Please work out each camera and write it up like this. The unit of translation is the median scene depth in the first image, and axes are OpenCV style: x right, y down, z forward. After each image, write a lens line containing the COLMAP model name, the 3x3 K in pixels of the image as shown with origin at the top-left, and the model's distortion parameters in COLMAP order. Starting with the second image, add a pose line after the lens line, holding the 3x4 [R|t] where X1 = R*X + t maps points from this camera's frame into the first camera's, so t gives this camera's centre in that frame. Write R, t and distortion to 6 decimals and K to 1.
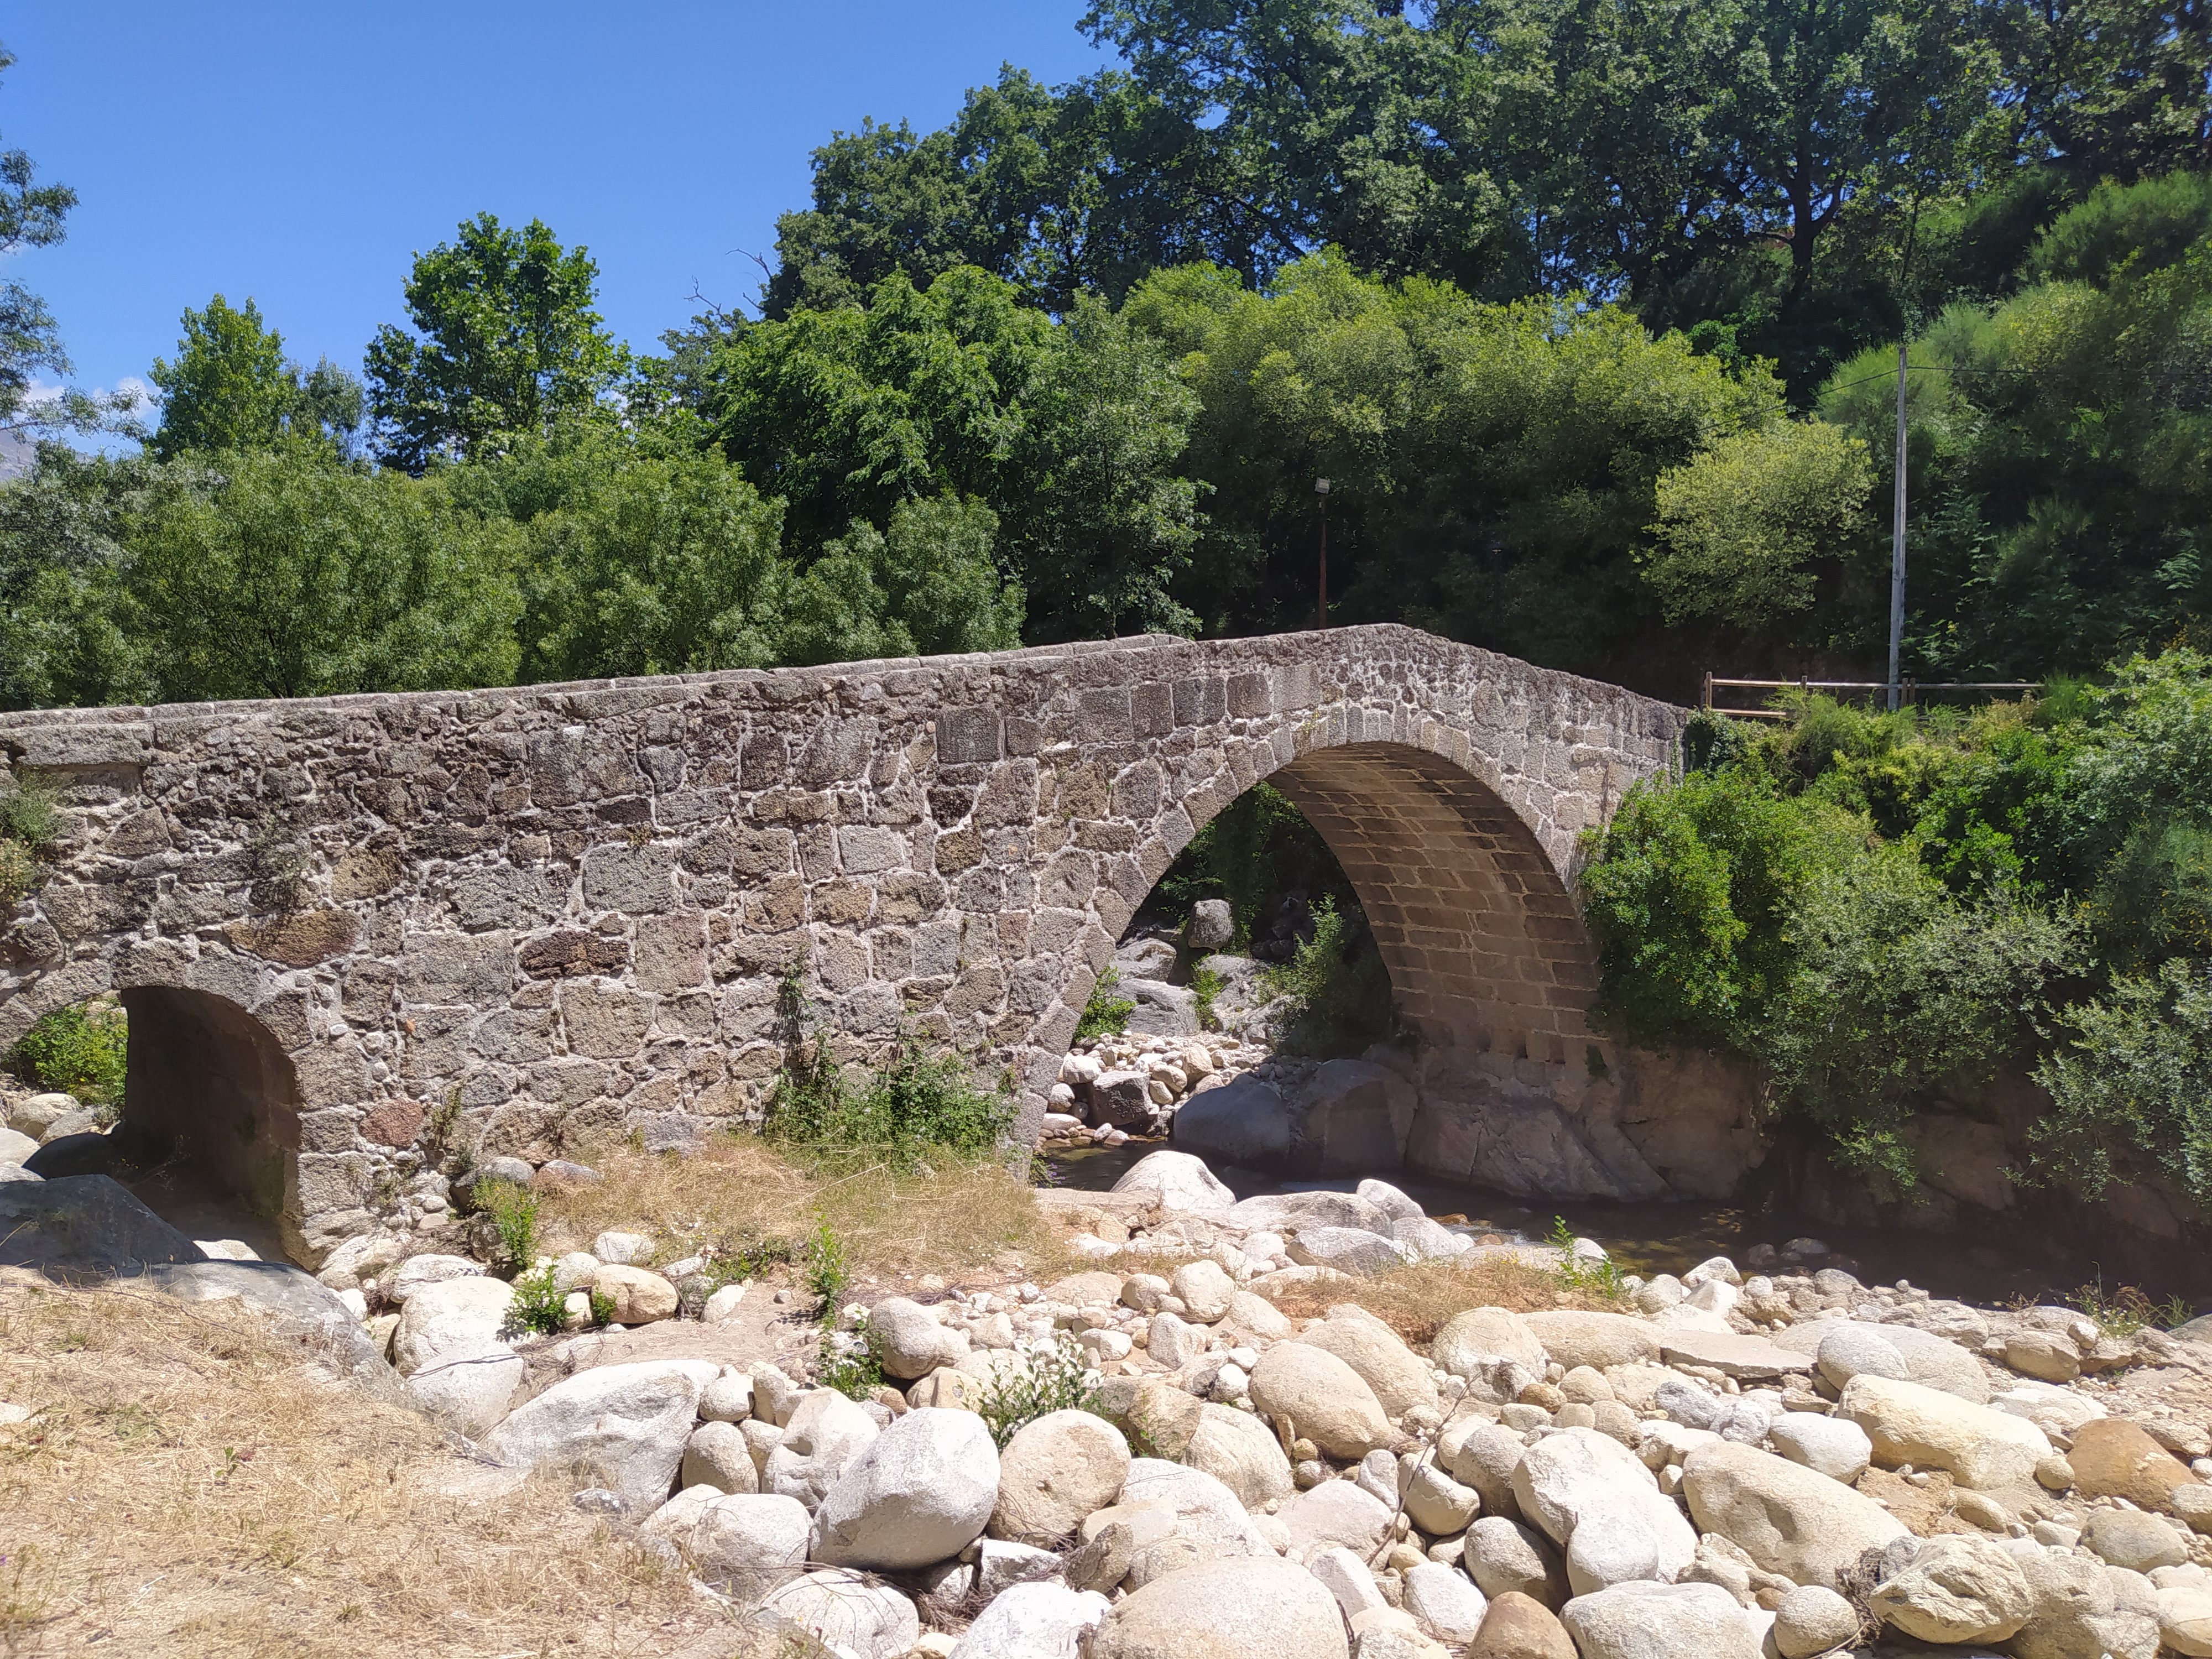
lens RADIAL K [[1673.7, 0, 1105.7], [0, 1673.7, 819.0], [0, 0, 1]] dist [0.061513, -0.073452]
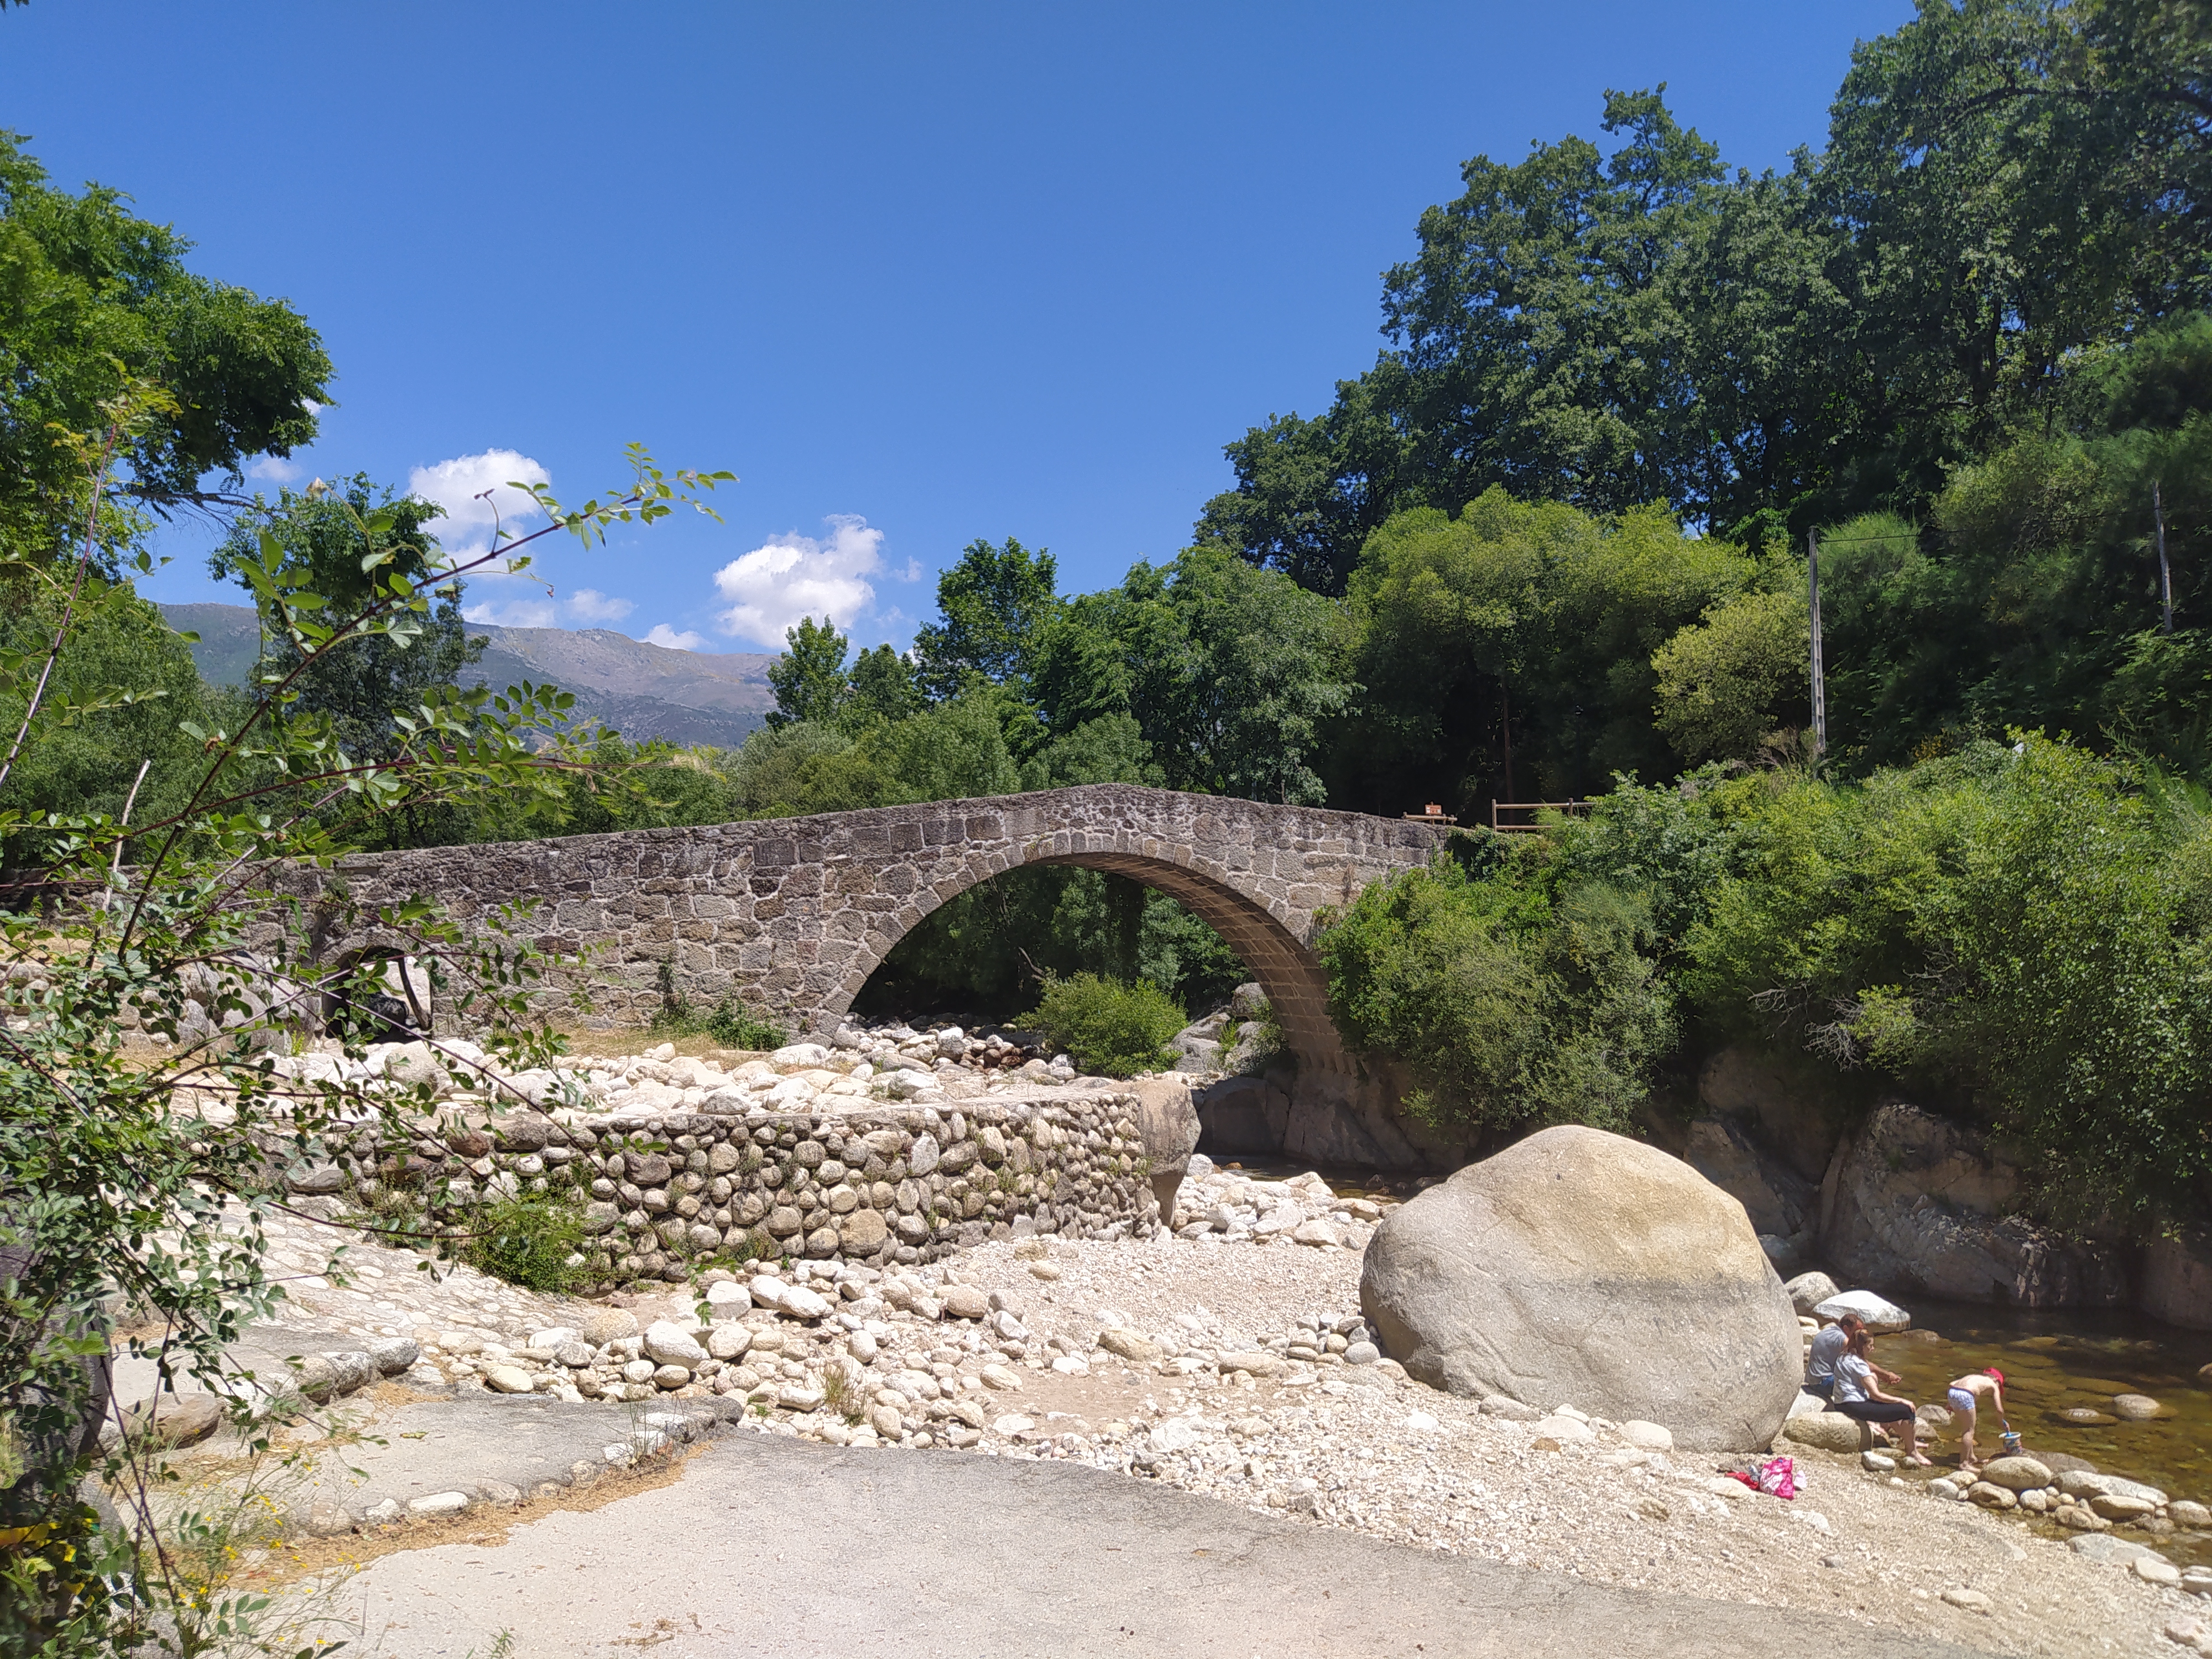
lens RADIAL K [[1673.7, 0, 1097.2], [0, 1673.7, 815.3], [0, 0, 1]] dist [0.061513, -0.073452]
pose [[0.896052, -0.061056, -0.439730, 1.046284], [0.009349, 0.992873, -0.118808, 0.135923], [0.443850, 0.102348, 0.890237, -0.589988]]
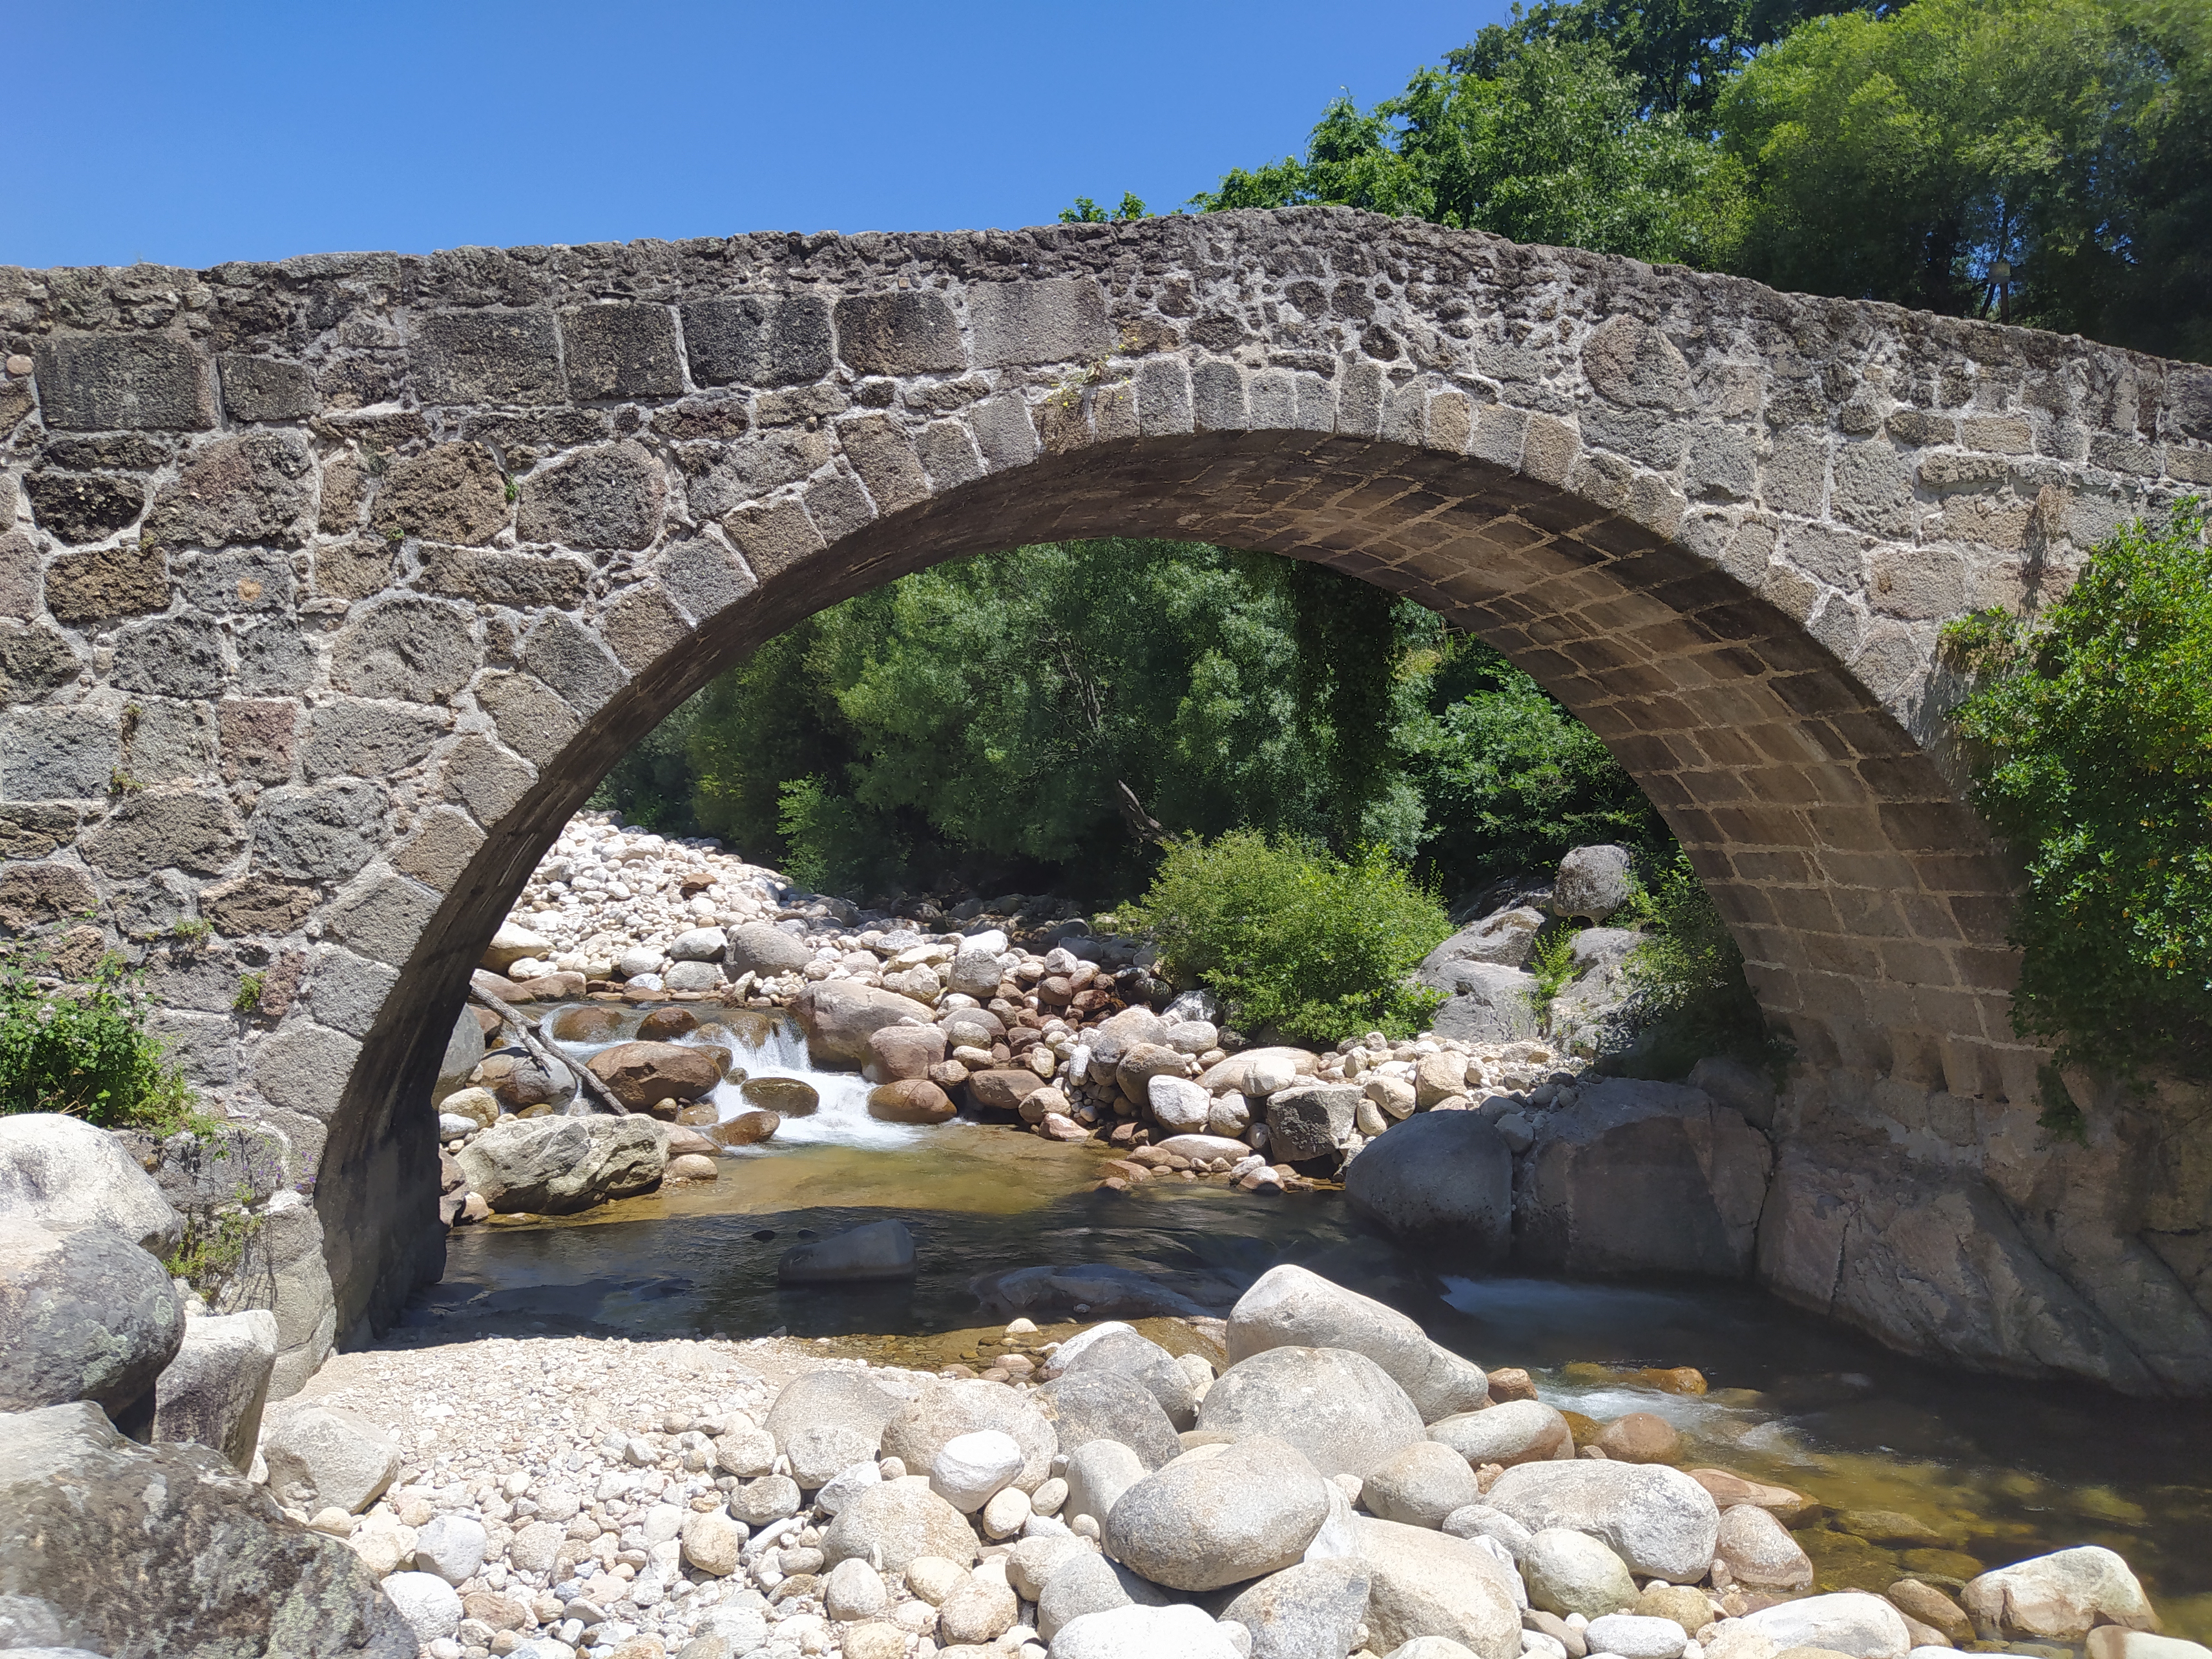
lens RADIAL K [[1673.7, 0, 1098.6], [0, 1673.7, 823.7], [0, 0, 1]] dist [0.061513, -0.073452]
pose [[0.852604, -0.025395, -0.521940, 0.442731], [0.009819, 0.999421, -0.032586, 0.108351], [0.522466, 0.022658, 0.852359, 0.603714]]
